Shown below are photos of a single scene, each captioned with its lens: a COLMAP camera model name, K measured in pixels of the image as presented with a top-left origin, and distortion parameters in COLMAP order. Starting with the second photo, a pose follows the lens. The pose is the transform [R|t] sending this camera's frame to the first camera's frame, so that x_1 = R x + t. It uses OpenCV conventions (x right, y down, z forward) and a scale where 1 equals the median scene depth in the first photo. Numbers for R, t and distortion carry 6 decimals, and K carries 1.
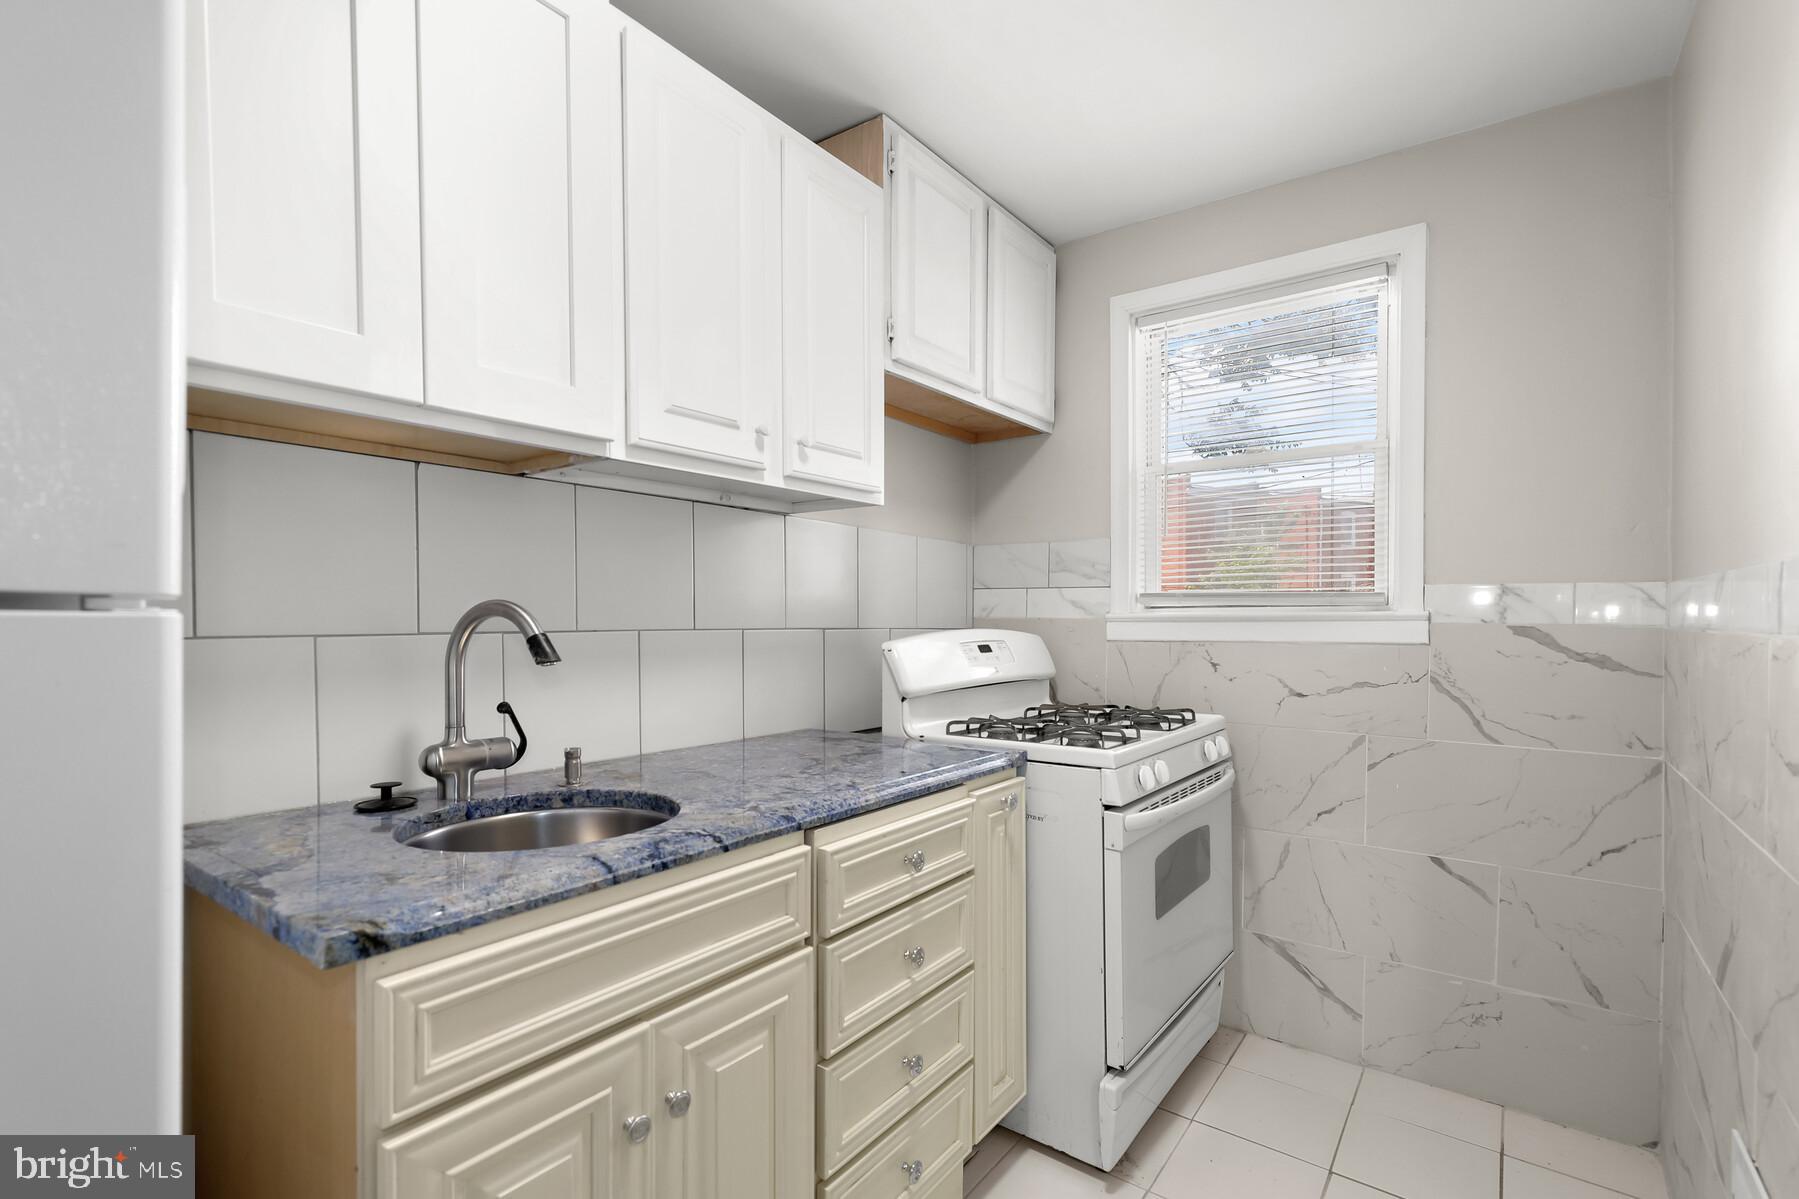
lens RADIAL K [[820.3, 0, 898.5], [0, 820.3, 622.4], [0, 0, 1]] dist [0.004535, 0.001009]
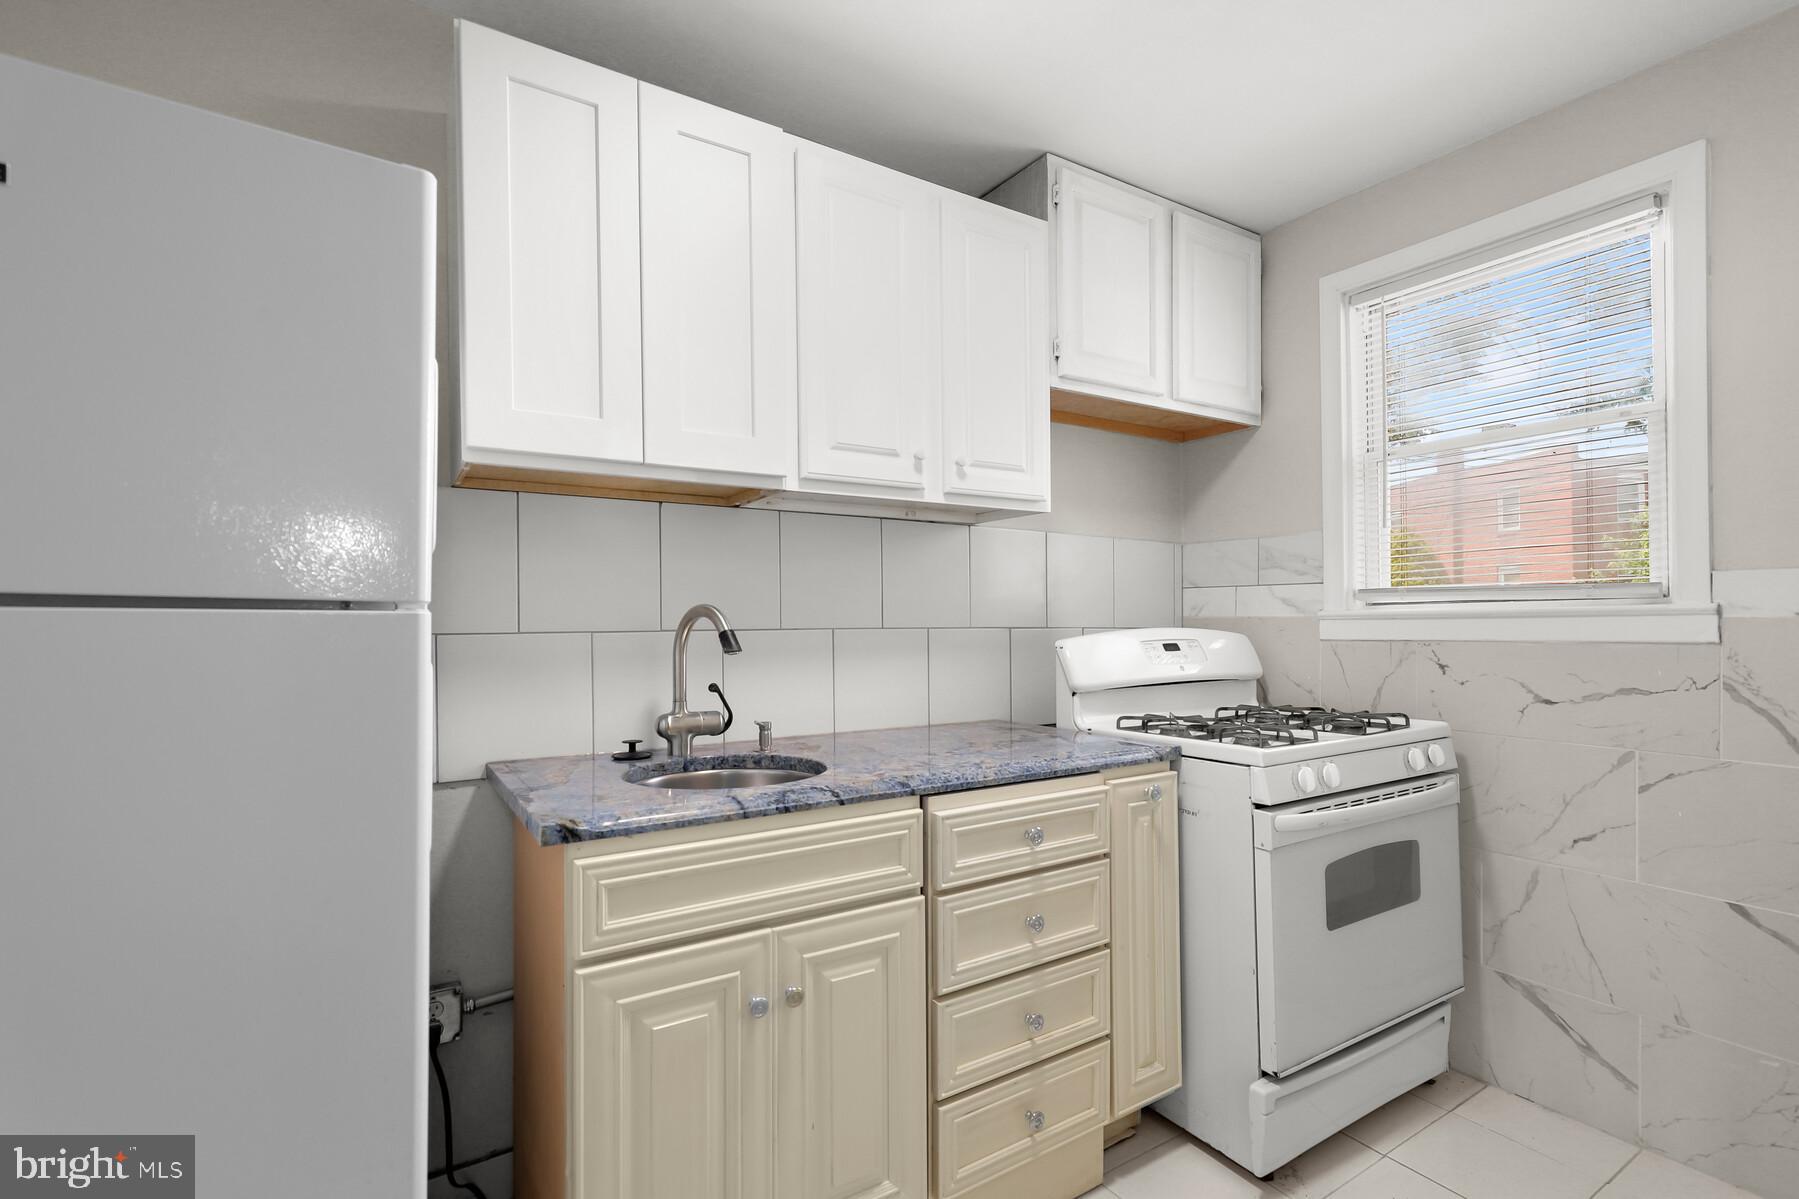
lens RADIAL K [[820.3, 0, 896.4], [0, 820.3, 609.3], [0, 0, 1]] dist [0.004535, 0.001009]
pose [[0.933206, -0.011924, -0.359145, 0.196251], [0.004561, 0.999762, -0.021343, 0.007030], [0.359314, 0.018279, 0.933038, -0.080963]]
